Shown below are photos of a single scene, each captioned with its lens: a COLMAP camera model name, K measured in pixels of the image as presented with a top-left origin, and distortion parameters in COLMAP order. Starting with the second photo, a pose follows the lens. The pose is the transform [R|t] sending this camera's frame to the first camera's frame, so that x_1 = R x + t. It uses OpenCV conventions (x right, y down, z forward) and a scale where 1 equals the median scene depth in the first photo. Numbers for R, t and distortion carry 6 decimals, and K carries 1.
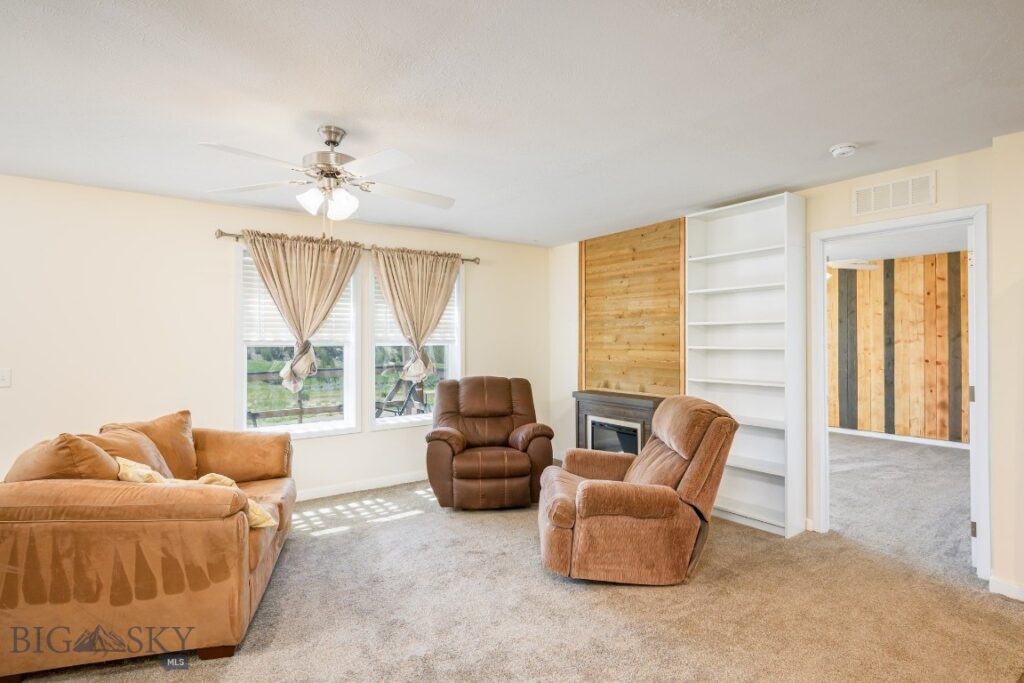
lens RADIAL K [[525.5, 0, 500.4], [0, 525.5, 341.7], [0, 0, 1]] dist [-0.006952, 0.002277]
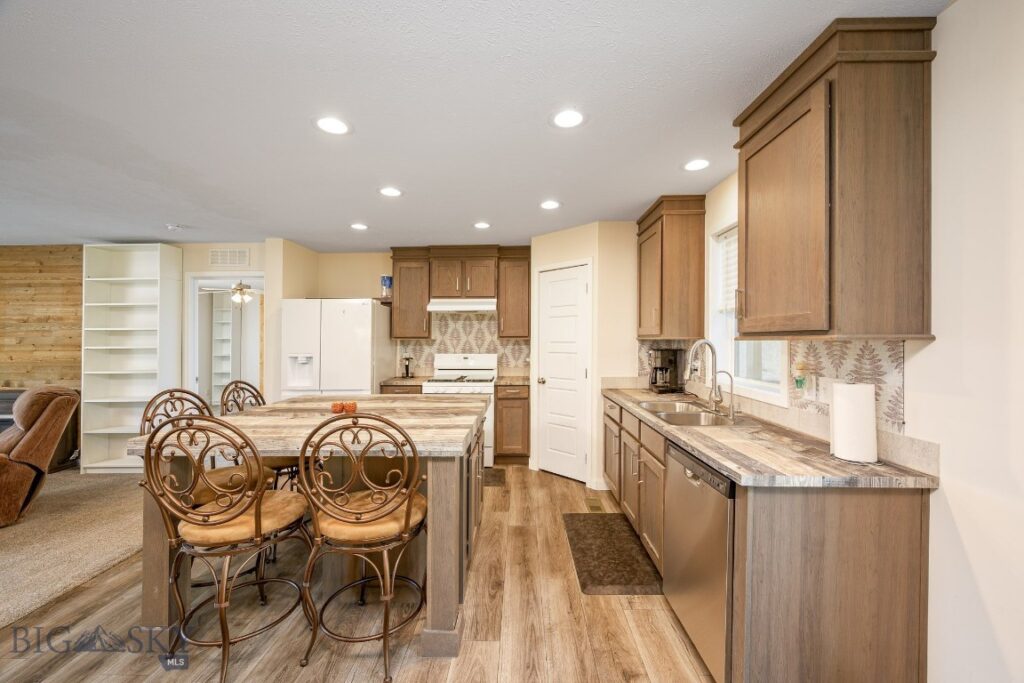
lens RADIAL K [[413.2, 0, 488.2], [0, 413.2, 329.1], [0, 0, 1]] dist [-0.008537, 0.000630]
pose [[0.574182, 0.011596, 0.818646, 0.082371], [0.008744, 0.999756, -0.020294, -0.004995], [-0.818681, 0.018810, 0.573940, -0.294593]]
